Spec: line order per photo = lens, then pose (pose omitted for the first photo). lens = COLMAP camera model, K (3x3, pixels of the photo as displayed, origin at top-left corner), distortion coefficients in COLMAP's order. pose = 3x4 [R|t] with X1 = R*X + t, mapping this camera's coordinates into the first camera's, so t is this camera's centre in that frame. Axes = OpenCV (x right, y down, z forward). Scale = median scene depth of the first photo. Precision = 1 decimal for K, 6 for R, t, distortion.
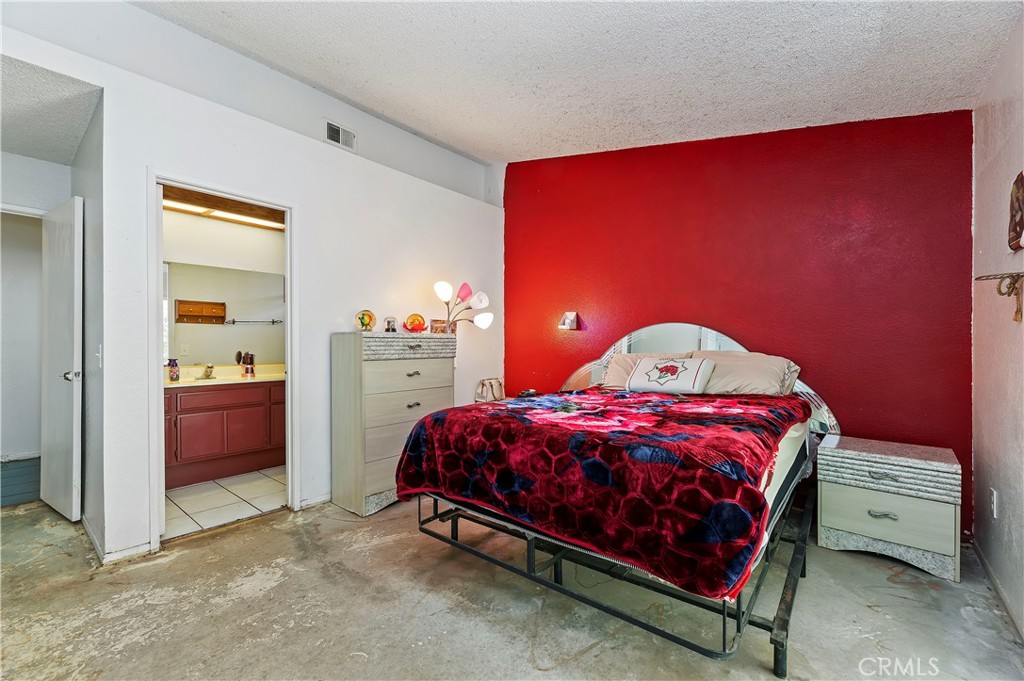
lens RADIAL K [[429.4, 0, 513.8], [0, 429.4, 340.6], [0, 0, 1]] dist [-0.001563, -0.000089]
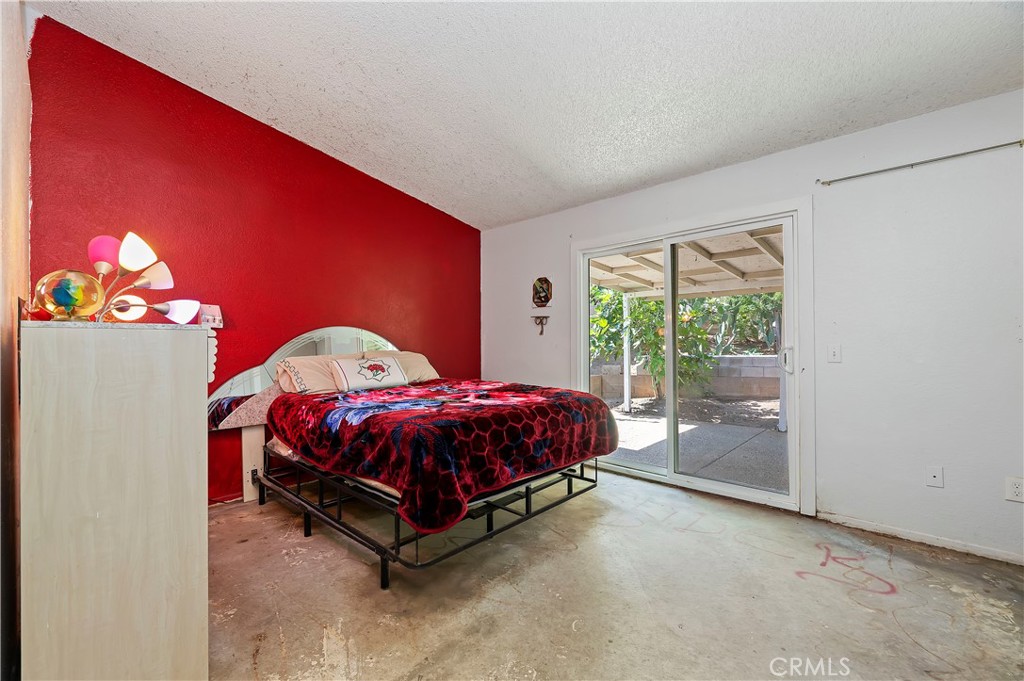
lens RADIAL K [[429.4, 0, 509.8], [0, 429.4, 341.1], [0, 0, 1]] dist [-0.001563, -0.000089]
pose [[0.054045, 0.003265, 0.998533, -1.183983], [-0.001172, 0.999994, -0.003206, -0.002318], [-0.998538, -0.000997, 0.054049, 0.884268]]
